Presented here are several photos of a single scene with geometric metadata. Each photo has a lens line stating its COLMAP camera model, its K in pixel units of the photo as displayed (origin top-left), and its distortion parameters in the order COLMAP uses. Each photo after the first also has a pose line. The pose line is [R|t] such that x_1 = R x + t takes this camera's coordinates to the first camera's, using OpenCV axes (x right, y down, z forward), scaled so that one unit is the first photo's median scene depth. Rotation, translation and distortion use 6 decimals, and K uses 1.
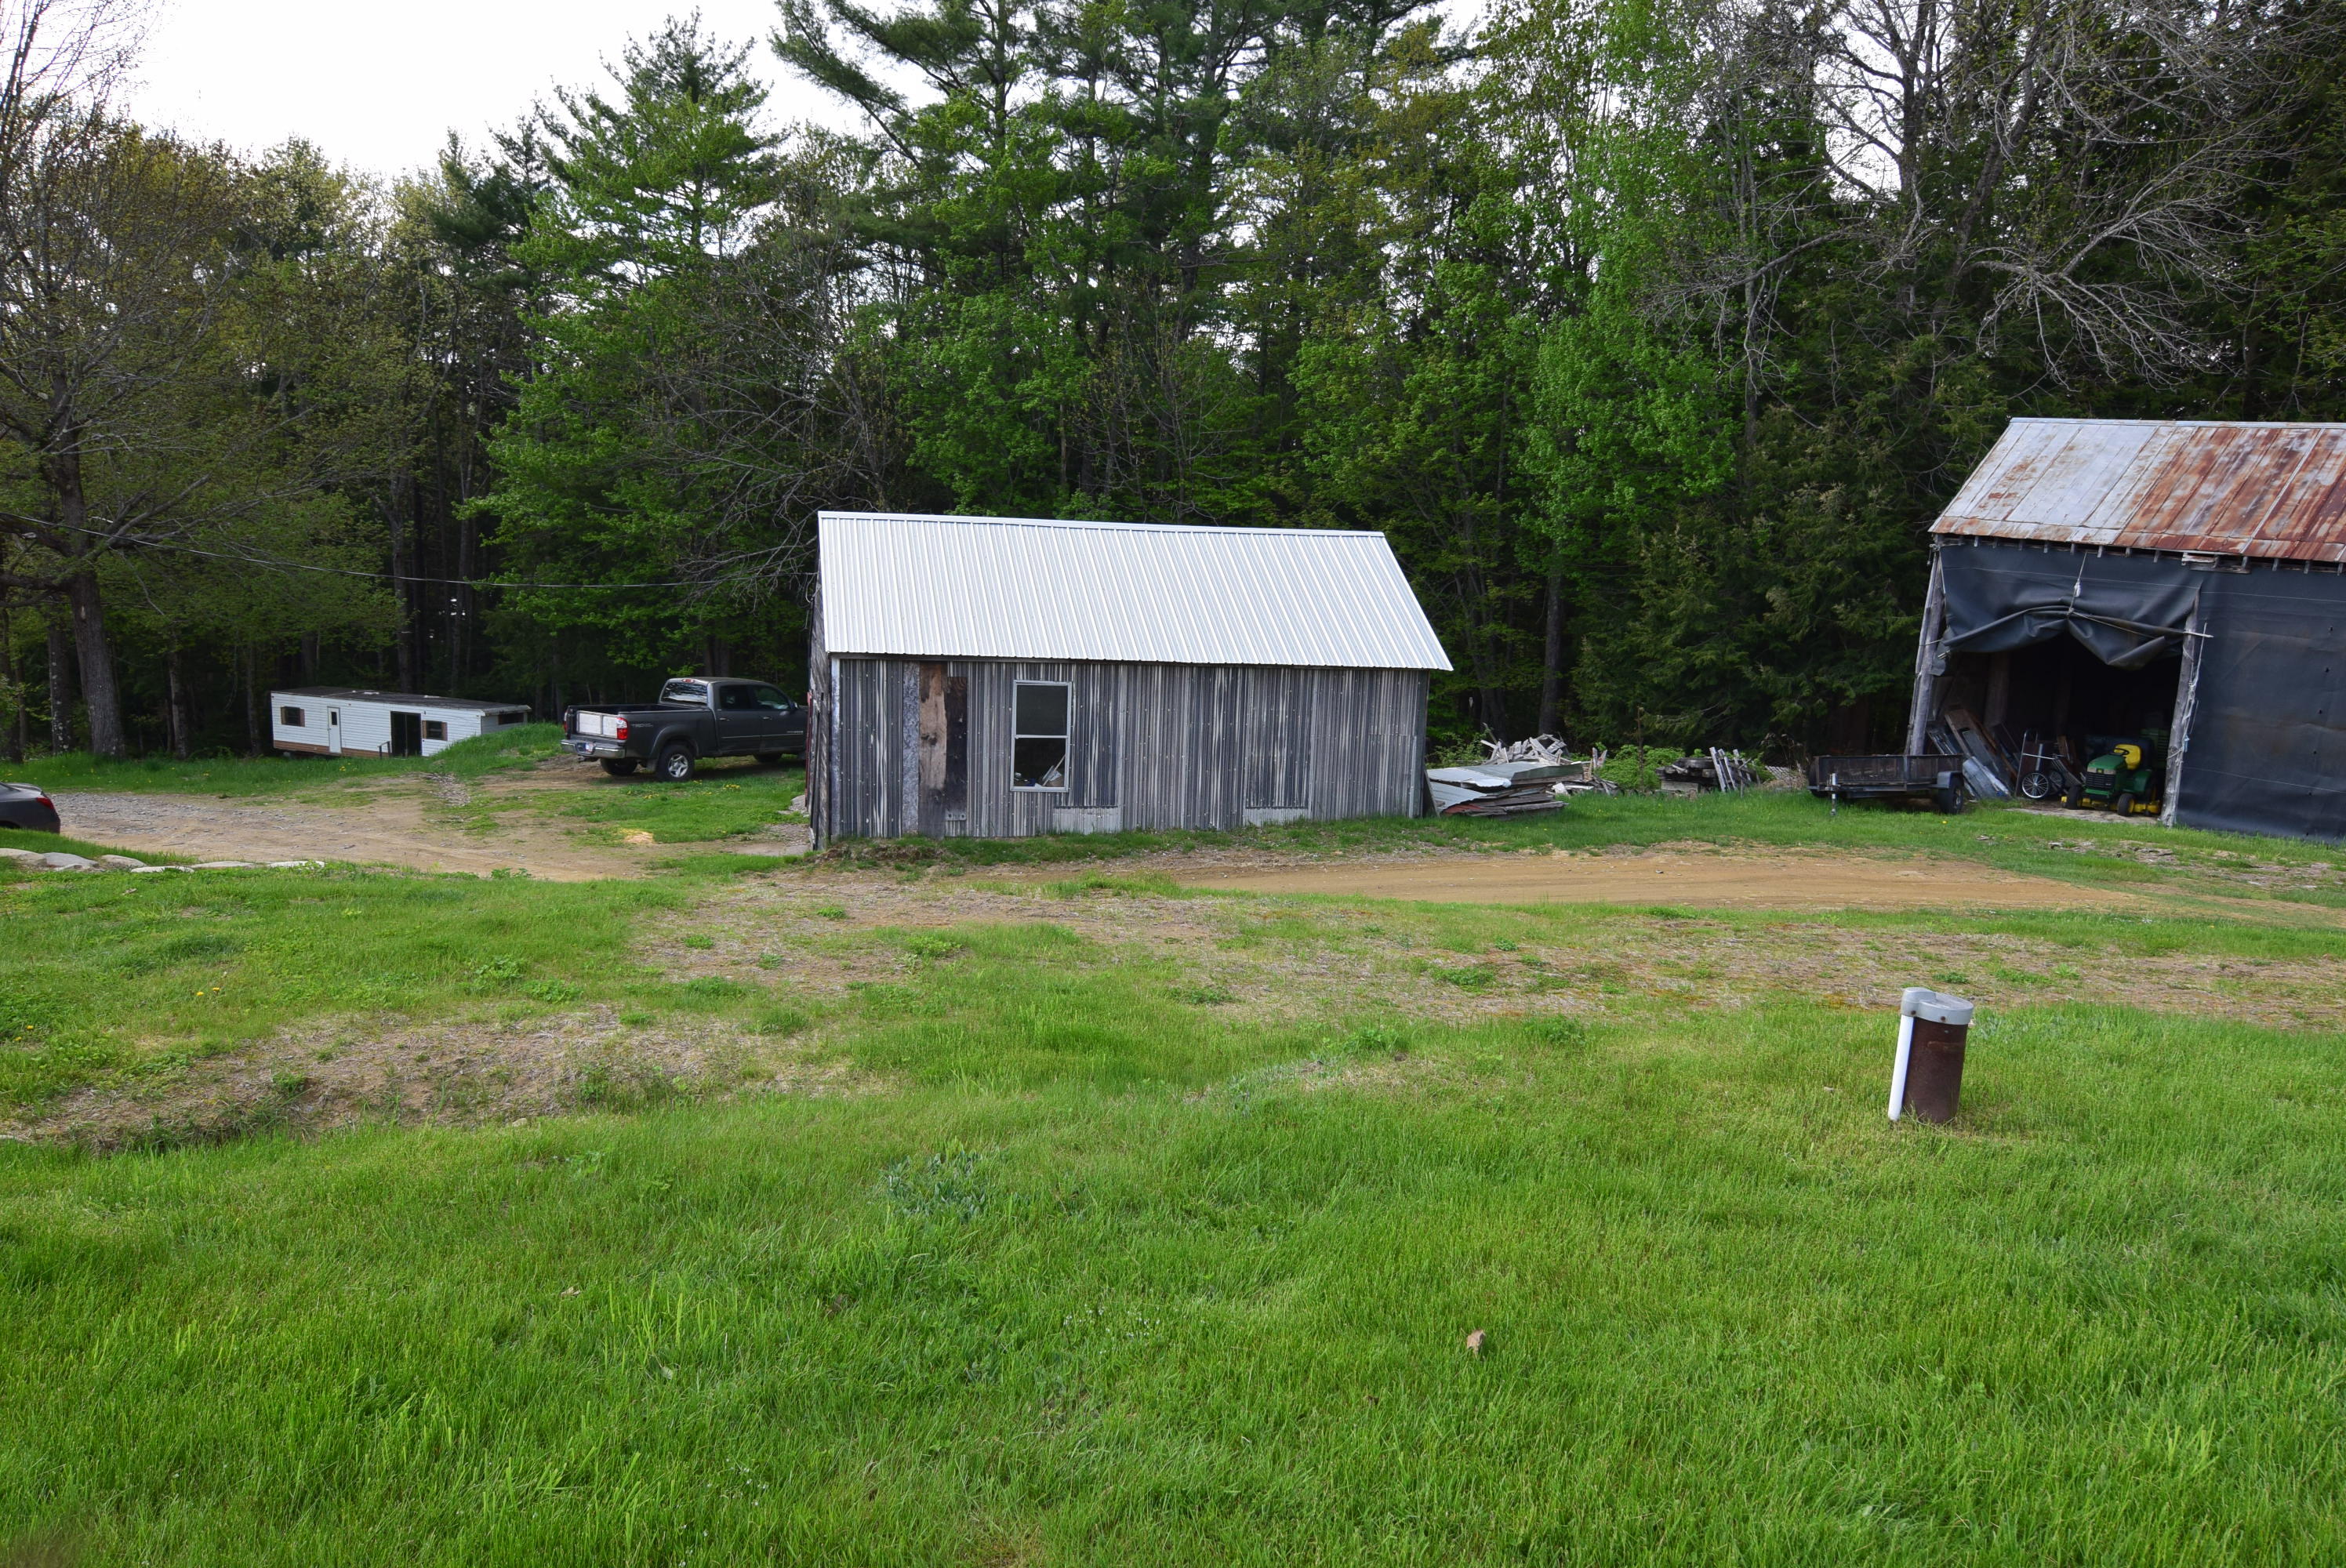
lens RADIAL K [[1605.1, 0, 1171.6], [0, 1605.1, 779.9], [0, 0, 1]] dist [0.003632, -0.020429]
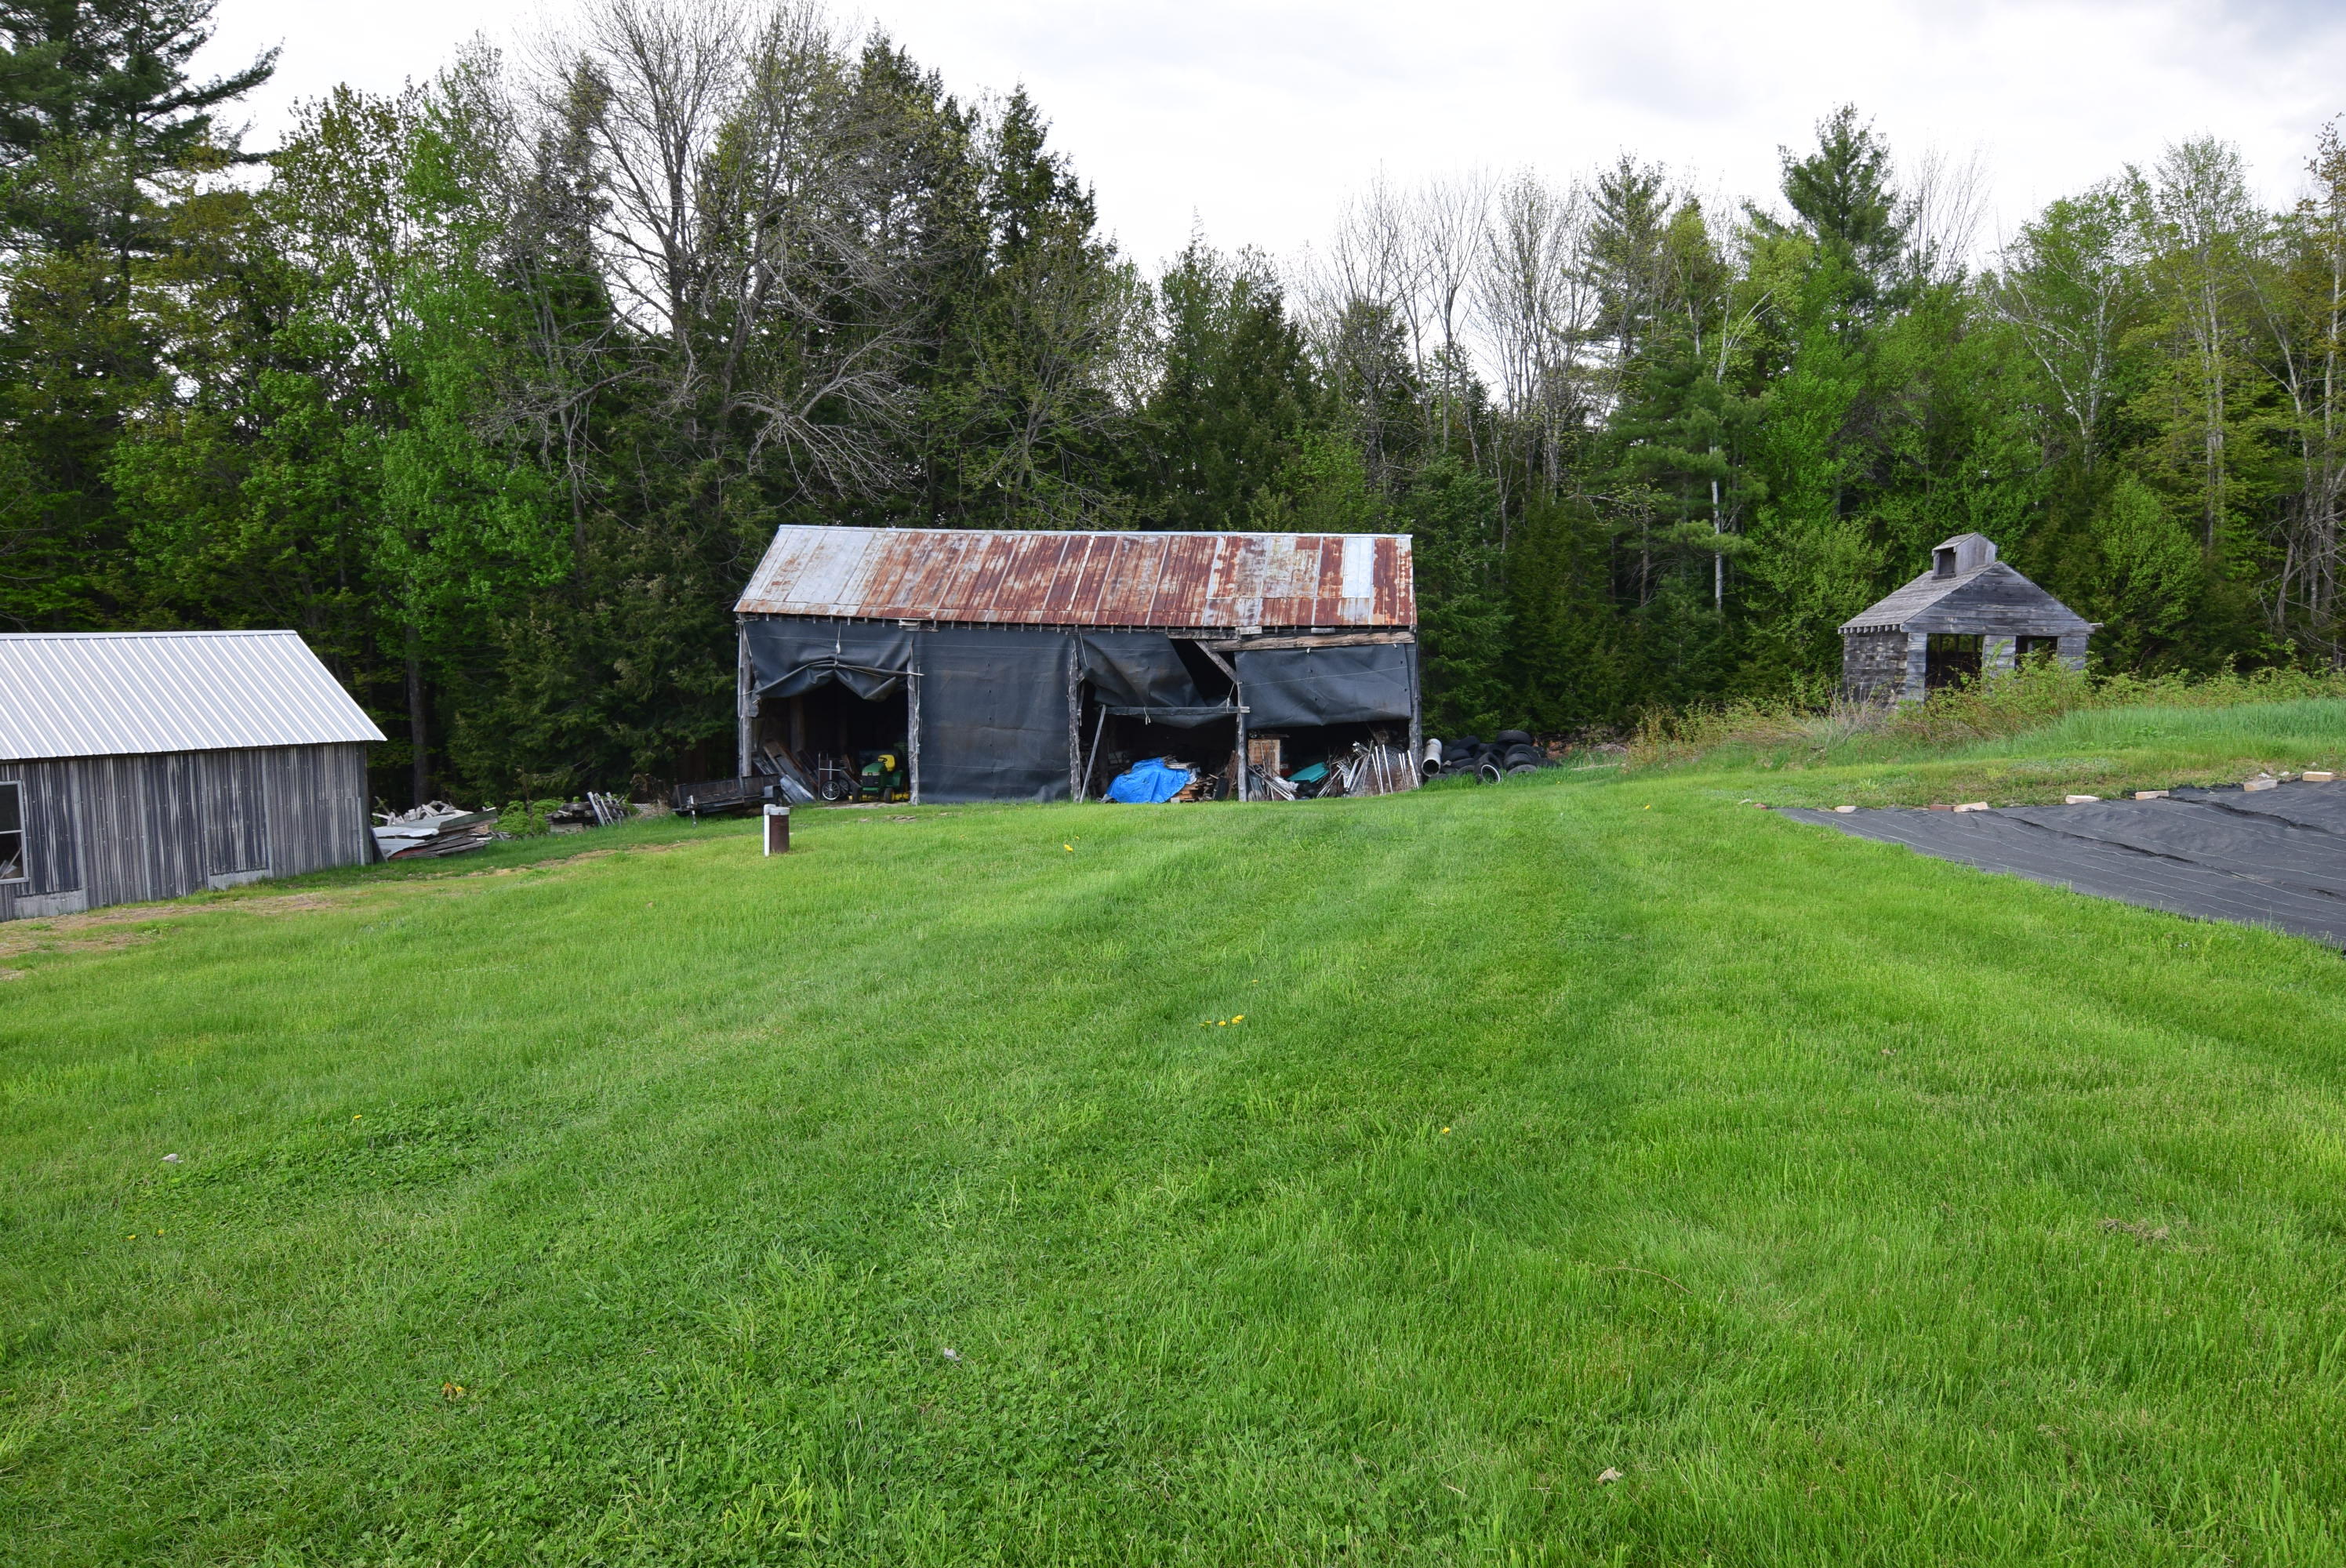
lens RADIAL K [[1605.1, 0, 1180.0], [0, 1605.1, 776.3], [0, 0, 1]] dist [0.003632, -0.020429]
pose [[0.757335, -0.102837, 0.644879, -0.130469], [0.133444, 0.991056, 0.001327, 0.031287], [-0.639247, 0.085050, 0.764284, -0.262907]]
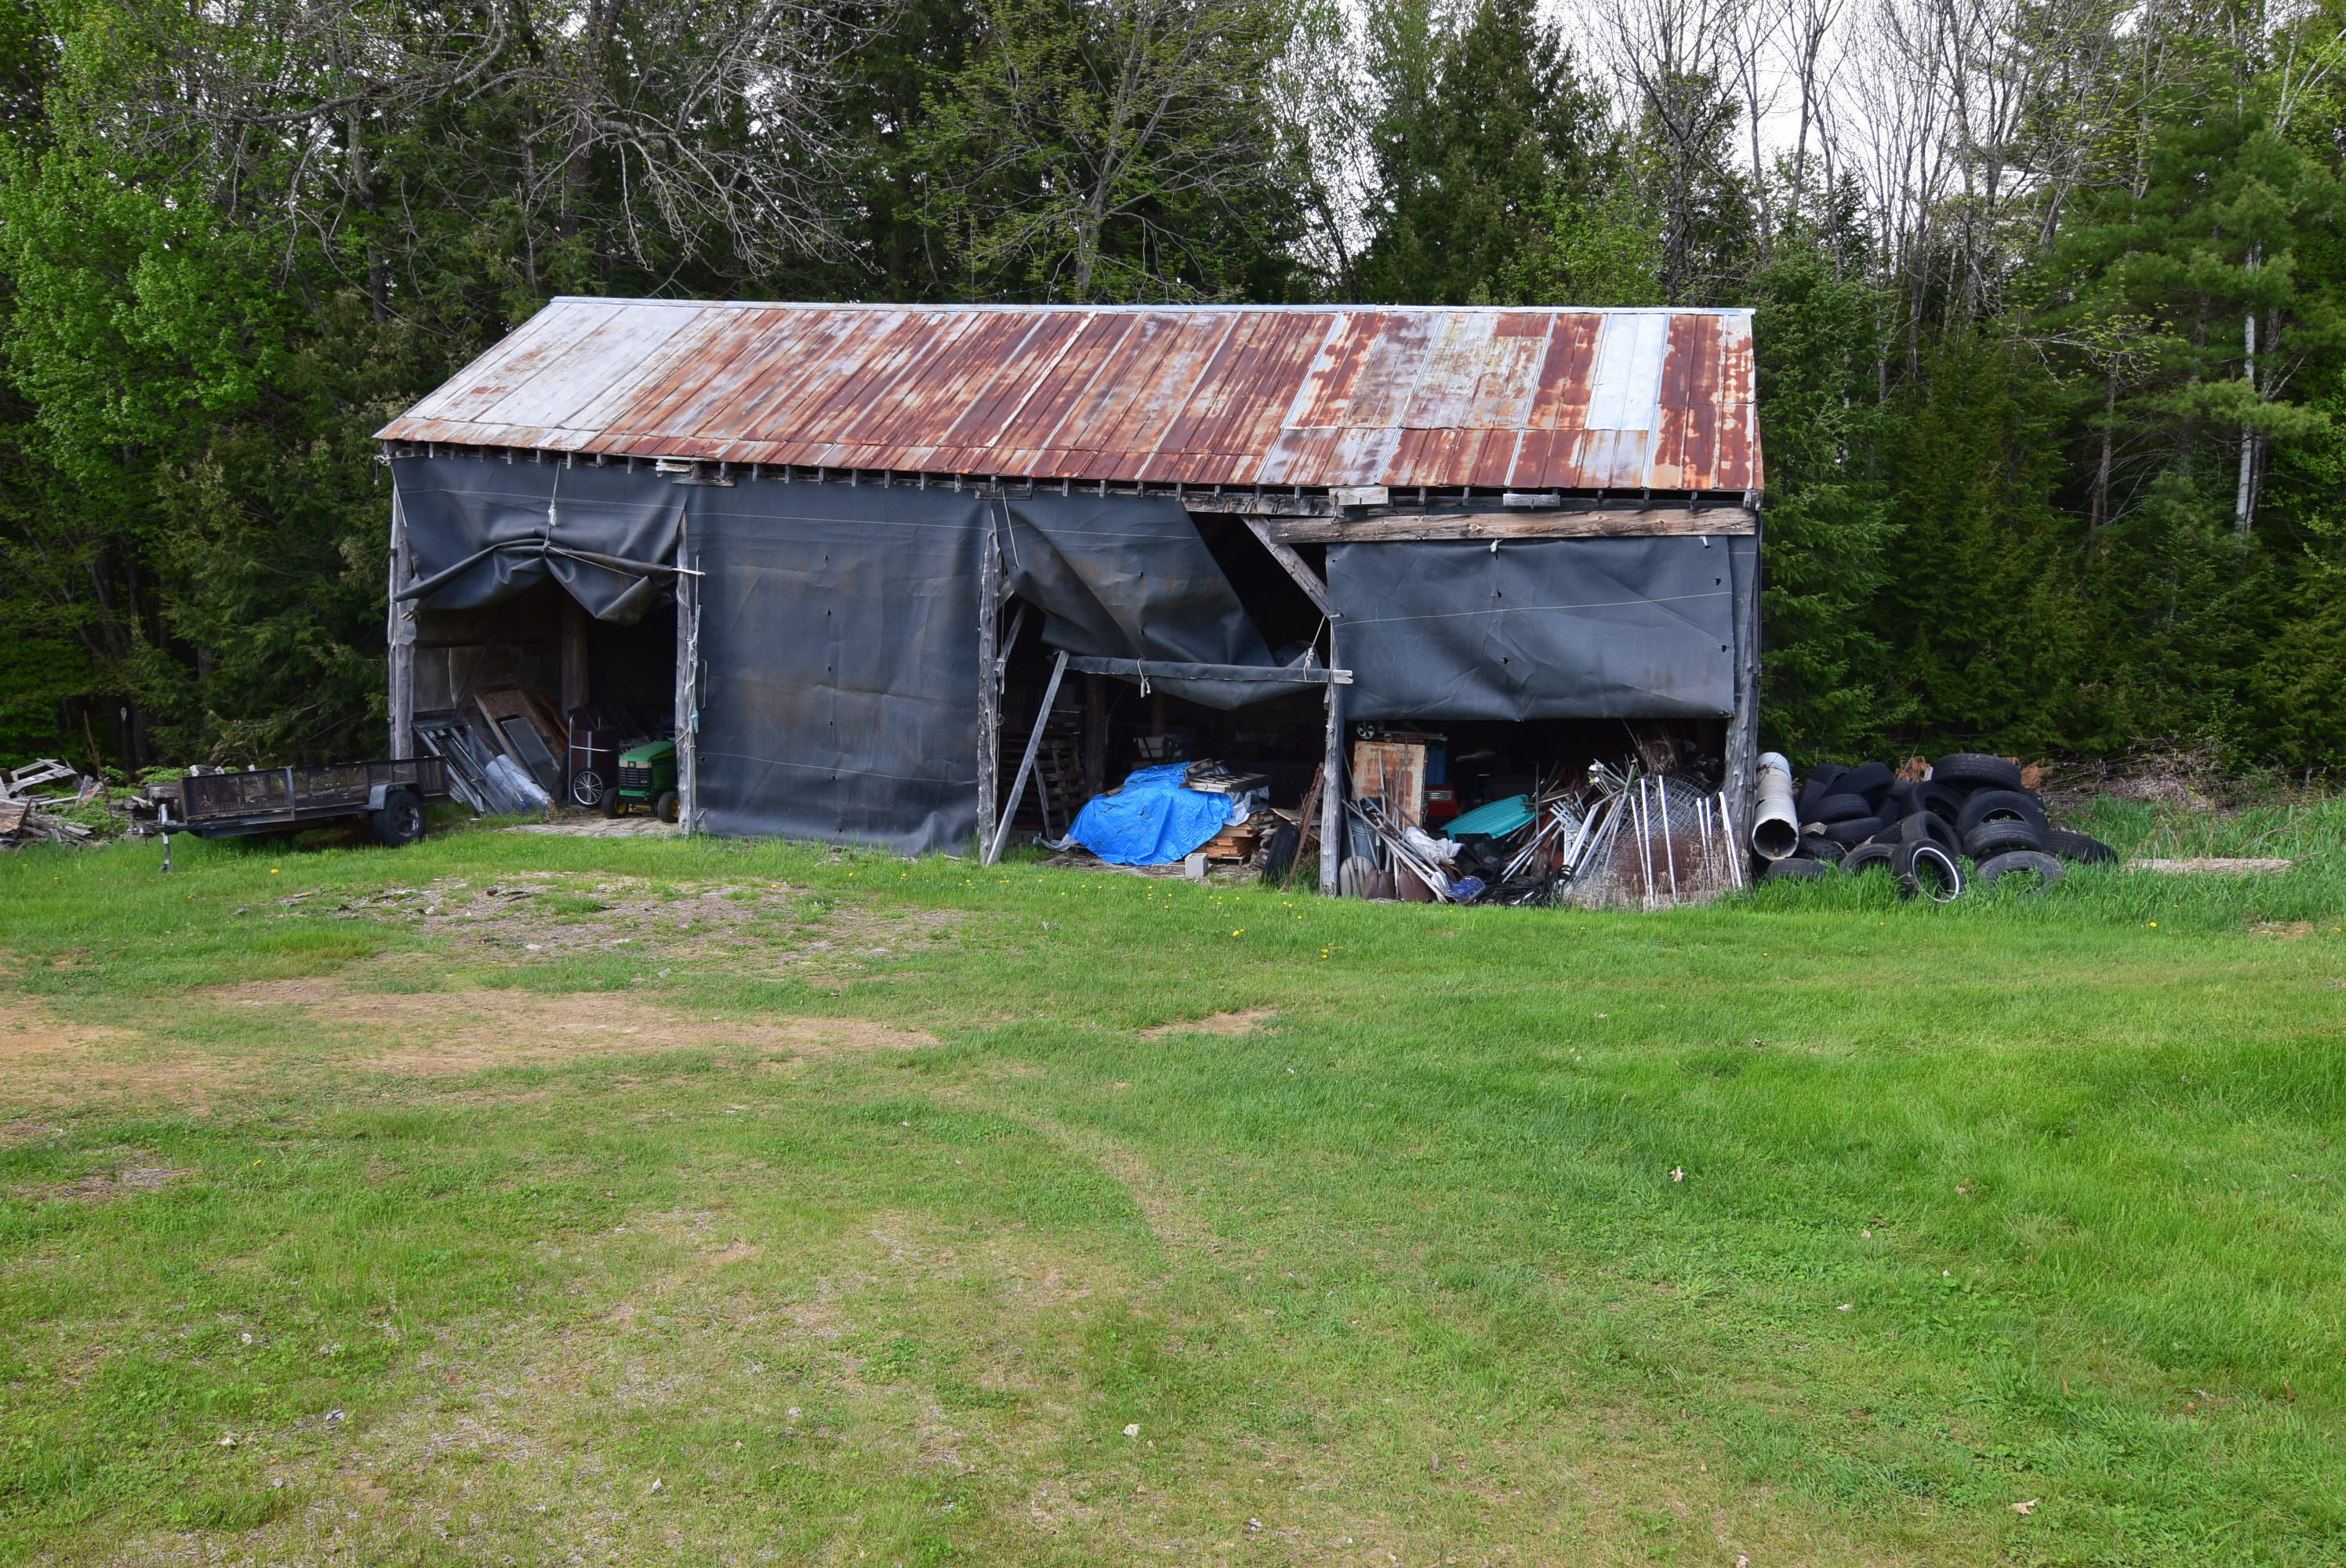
lens RADIAL K [[1605.1, 0, 1171.4], [0, 1605.1, 779.5], [0, 0, 1]] dist [0.003632, -0.020429]
pose [[0.860222, -0.083917, 0.502967, 0.424076], [0.081835, 0.996300, 0.026264, 0.002260], [-0.503310, 0.018567, 0.863907, 0.241141]]
